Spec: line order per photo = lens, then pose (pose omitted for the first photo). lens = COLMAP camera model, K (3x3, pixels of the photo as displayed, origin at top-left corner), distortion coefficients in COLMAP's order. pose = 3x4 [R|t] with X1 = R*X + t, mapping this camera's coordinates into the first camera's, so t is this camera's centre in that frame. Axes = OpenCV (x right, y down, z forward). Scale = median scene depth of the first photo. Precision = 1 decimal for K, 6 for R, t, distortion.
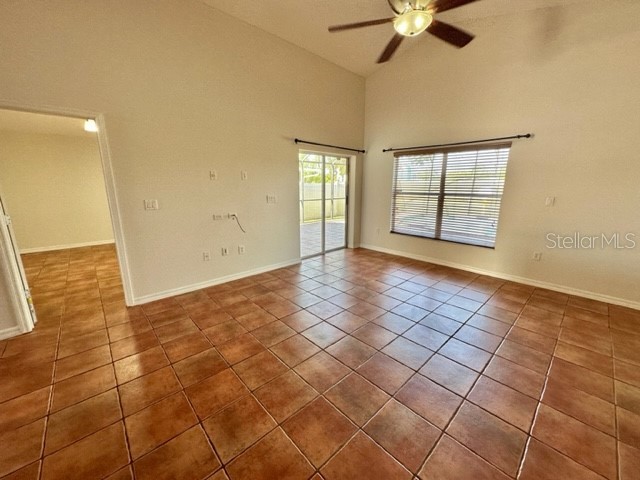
lens RADIAL K [[254.0, 0, 318.5], [0, 254.0, 240.7], [0, 0, 1]] dist [-0.011997, 0.003047]
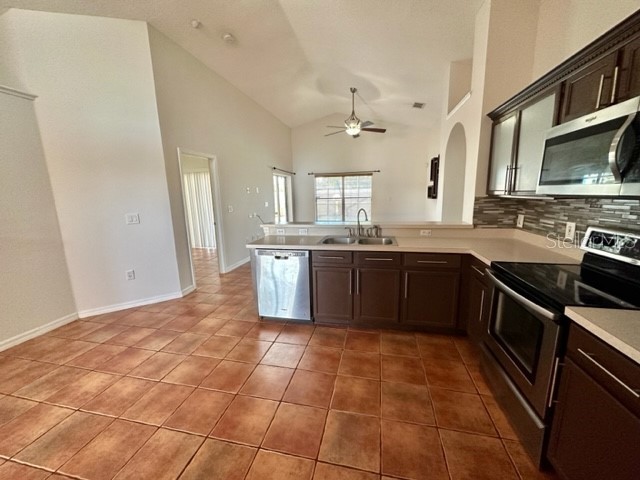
lens RADIAL K [[254.0, 0, 318.5], [0, 254.0, 240.7], [0, 0, 1]] dist [-0.011997, 0.003047]
pose [[0.823587, -0.125473, 0.553137, -0.790627], [0.146954, 0.989128, 0.005566, 0.096668], [-0.547822, 0.076702, 0.833072, -0.468520]]
